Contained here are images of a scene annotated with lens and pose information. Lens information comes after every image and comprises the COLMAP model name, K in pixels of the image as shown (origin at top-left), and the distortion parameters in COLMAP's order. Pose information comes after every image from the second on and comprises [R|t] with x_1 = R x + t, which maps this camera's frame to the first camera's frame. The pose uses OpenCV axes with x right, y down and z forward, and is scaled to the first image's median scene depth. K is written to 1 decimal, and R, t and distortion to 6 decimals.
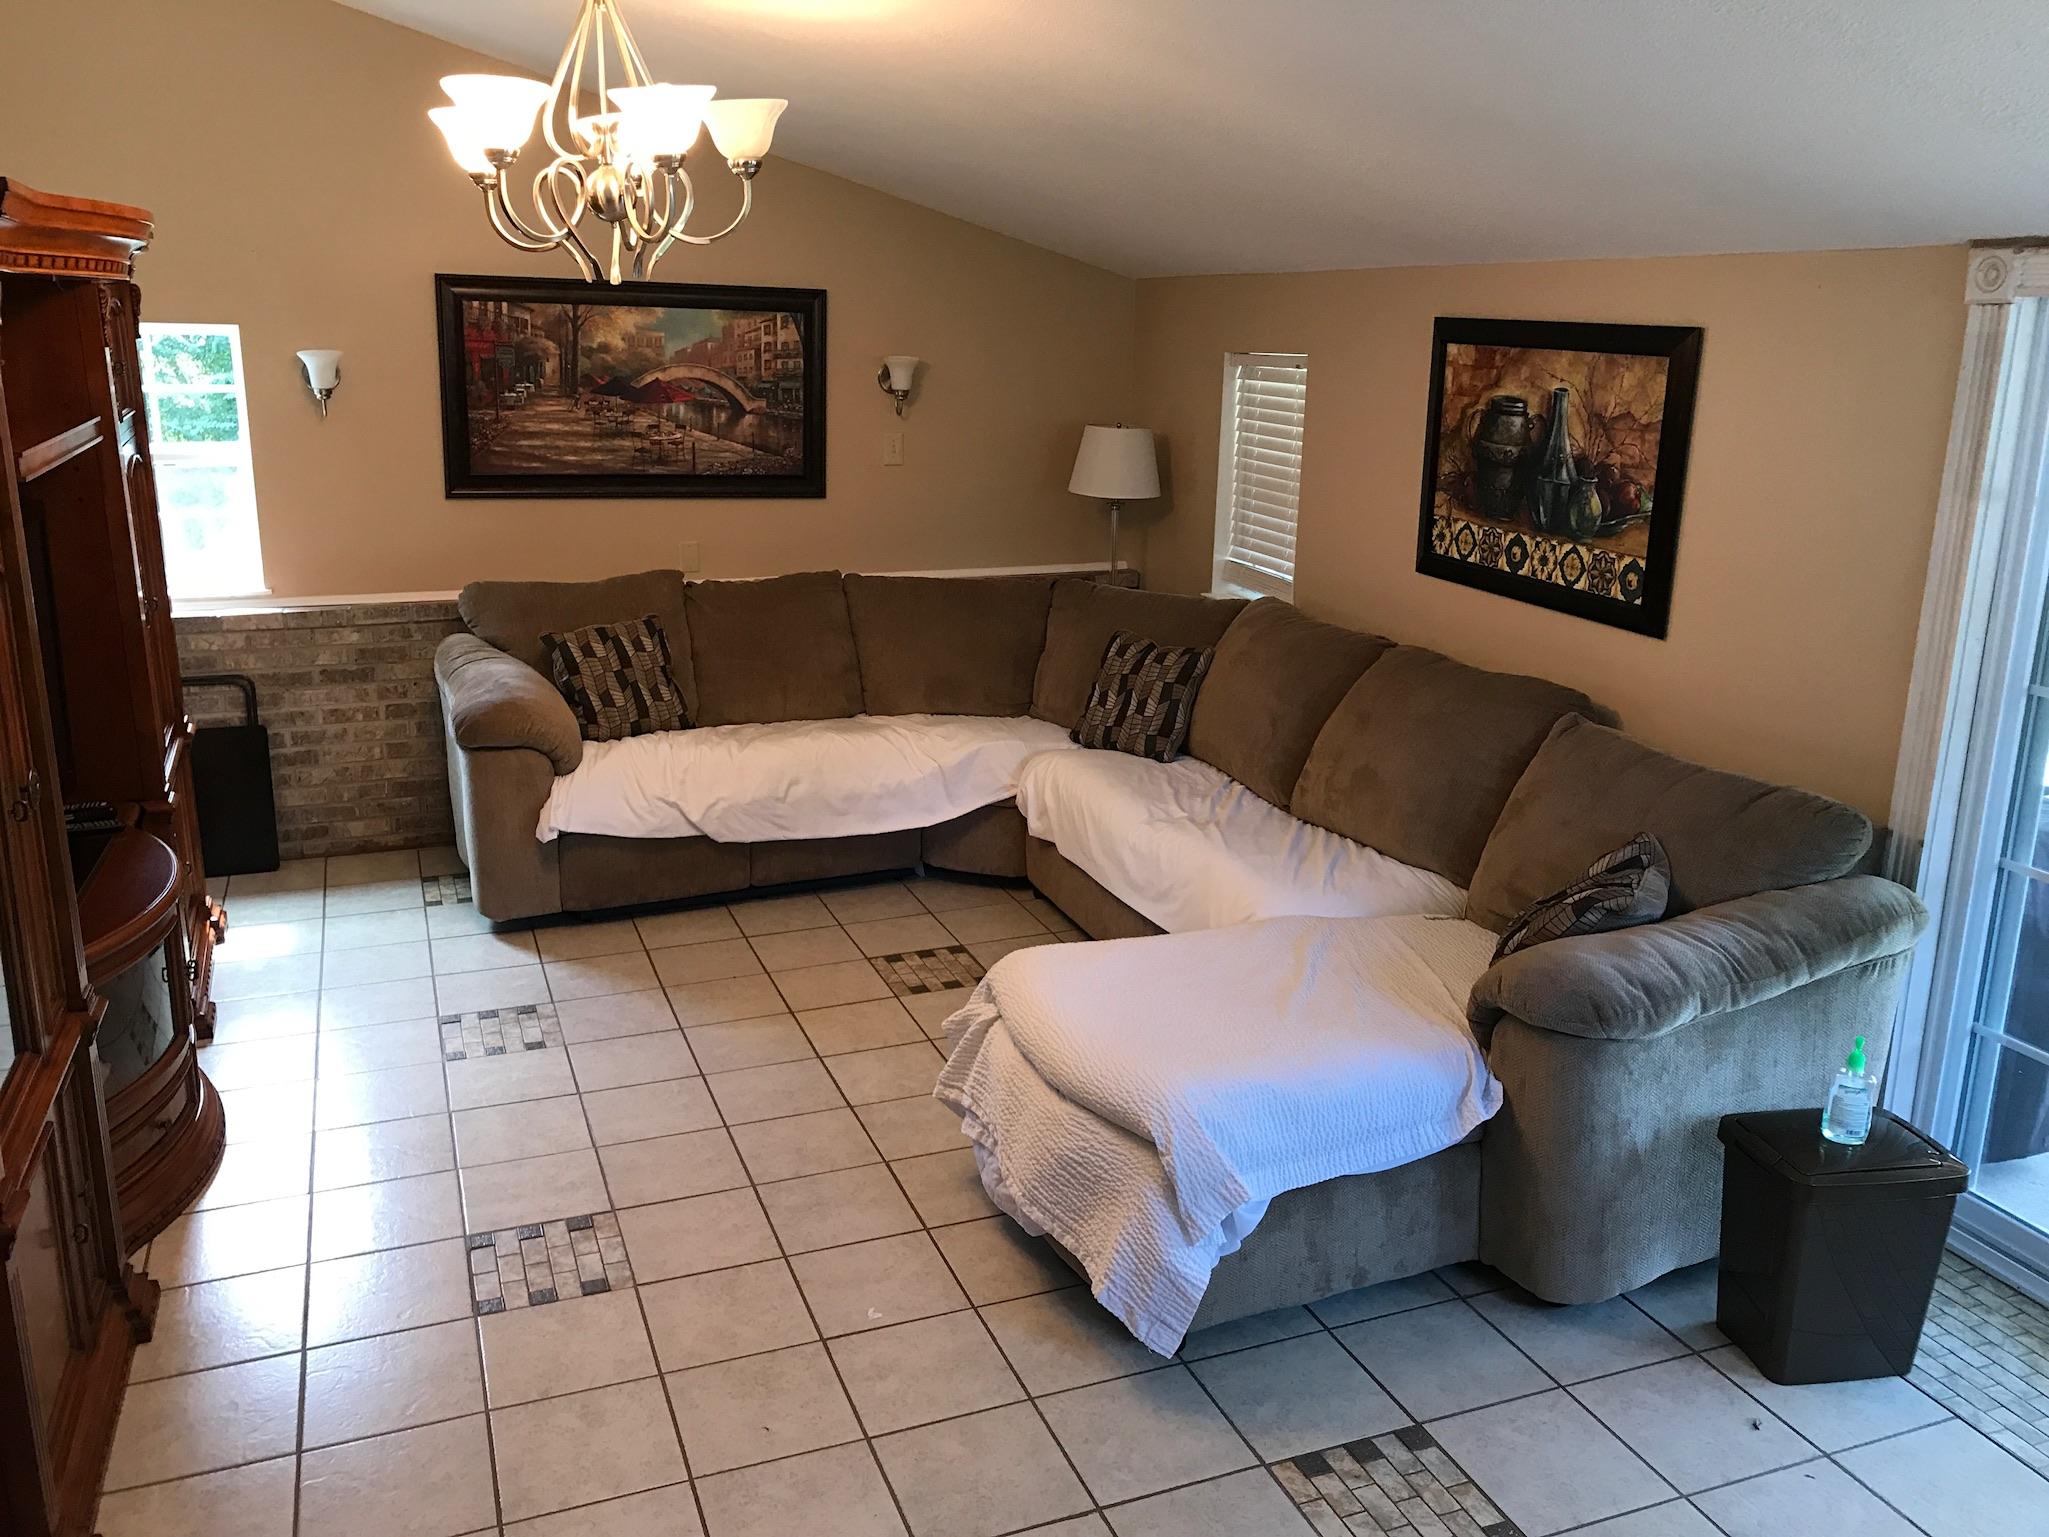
lens RADIAL K [[1667.7, 0, 1032.8], [0, 1667.7, 780.0], [0, 0, 1]] dist [0.017224, -0.008810]
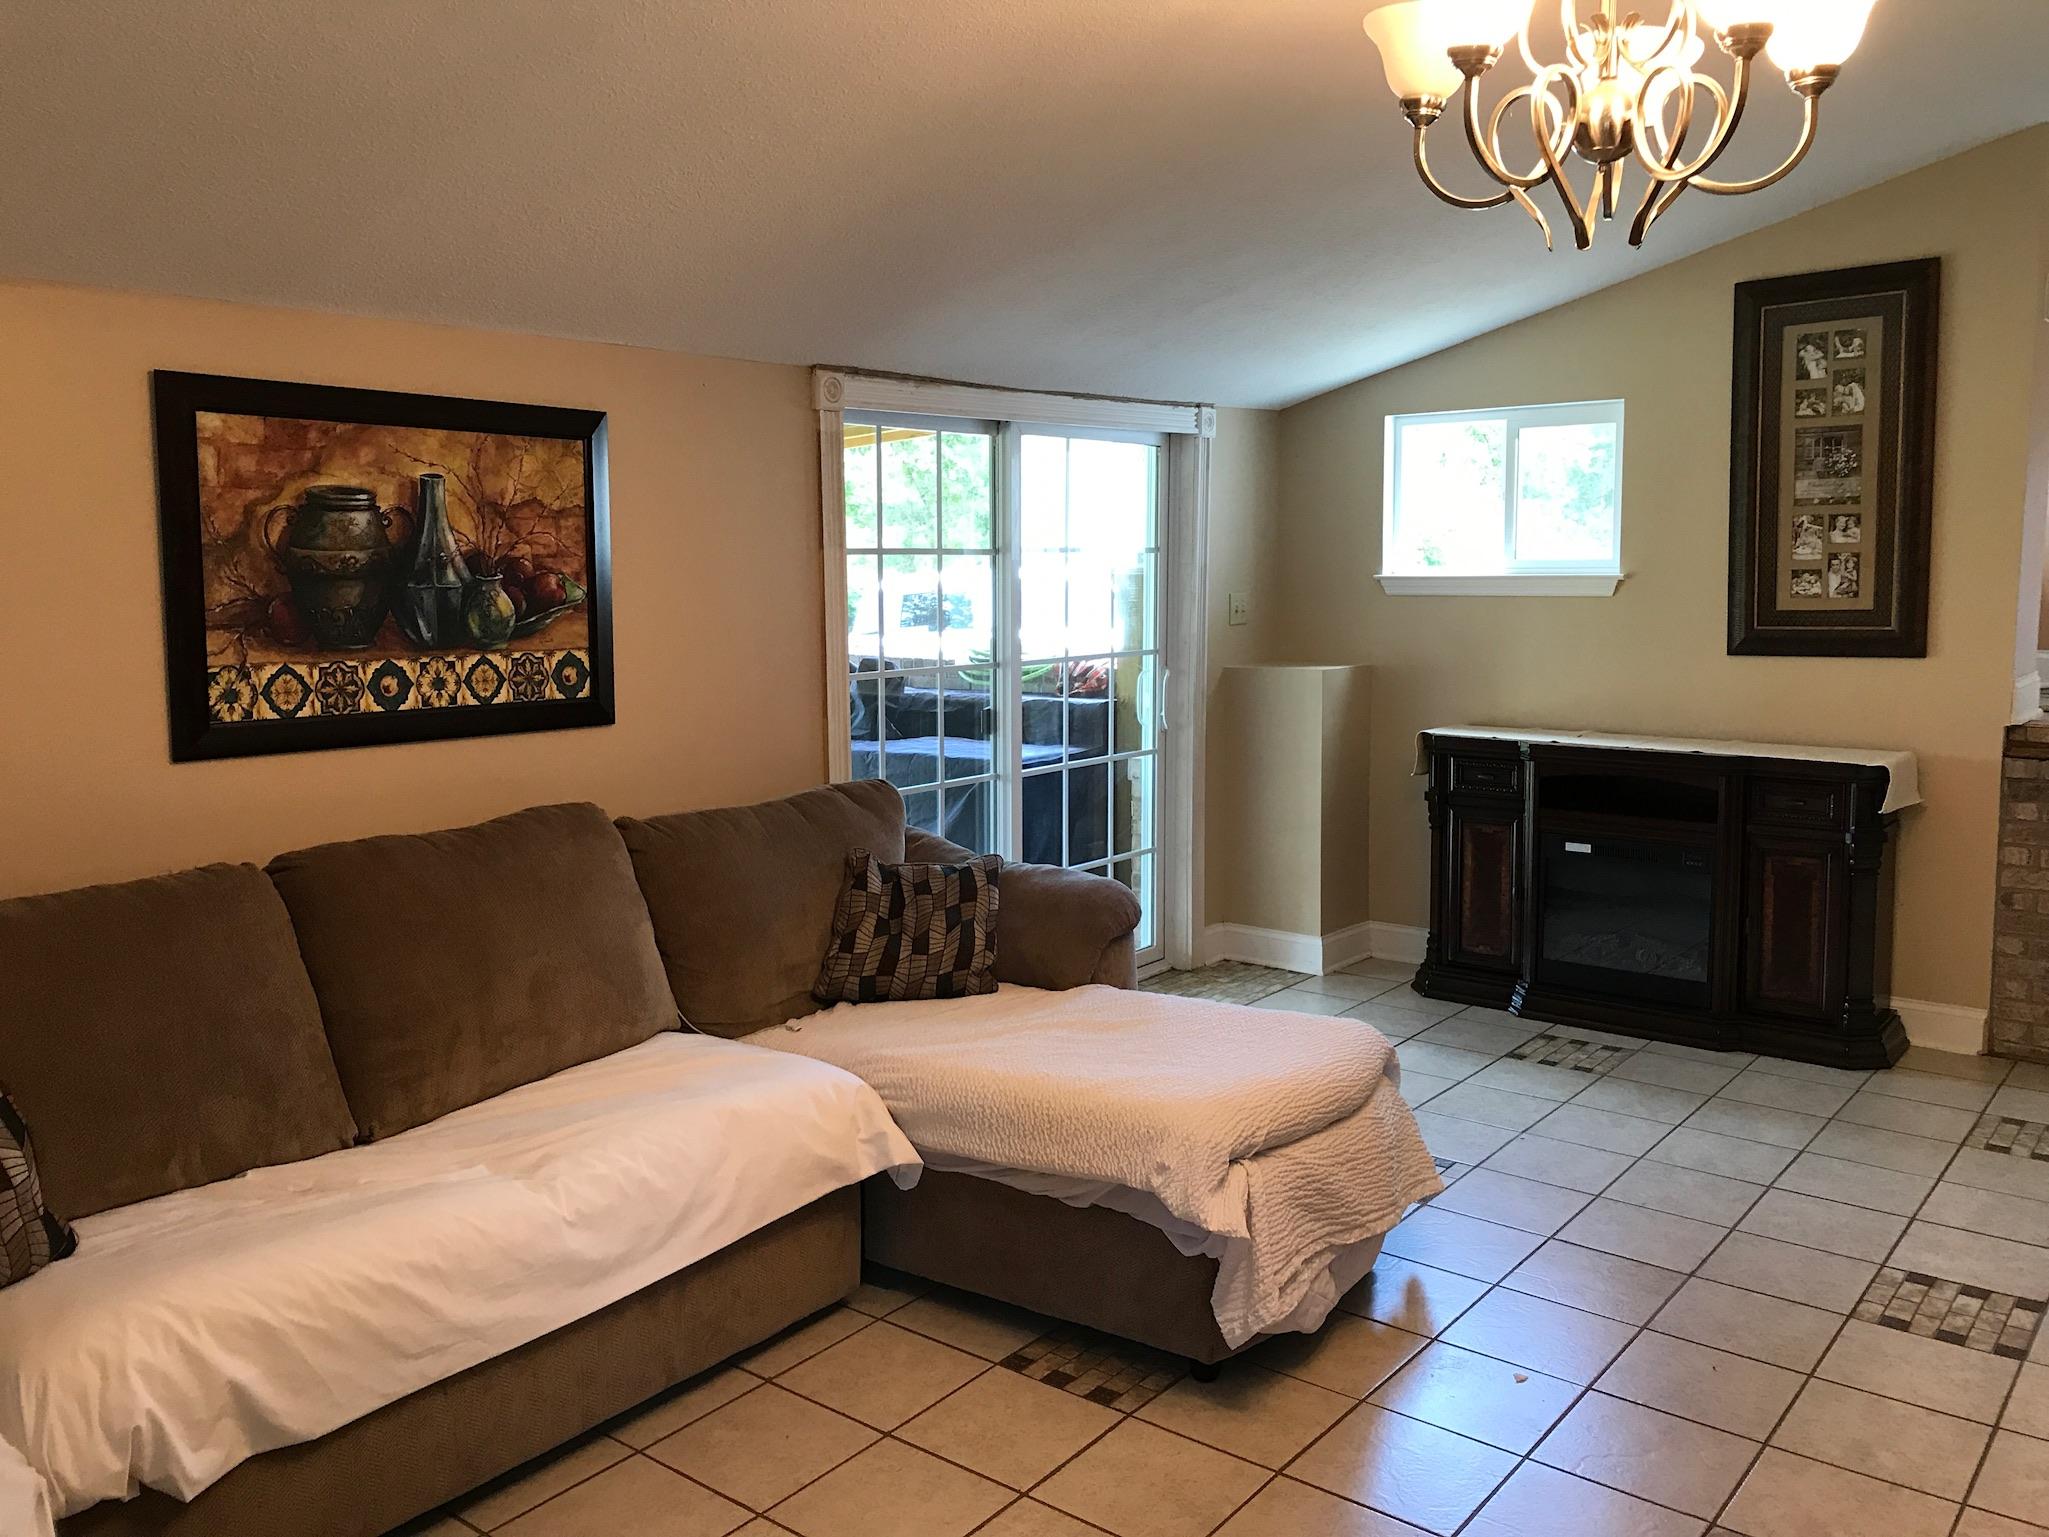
lens RADIAL K [[1667.7, 0, 1029.3], [0, 1667.7, 757.8], [0, 0, 1]] dist [0.017224, -0.008810]
pose [[-0.500301, -0.117897, 0.857787, -0.344859], [0.234500, 0.935212, 0.265309, -0.157049], [-0.833492, 0.333886, -0.440241, 0.721862]]
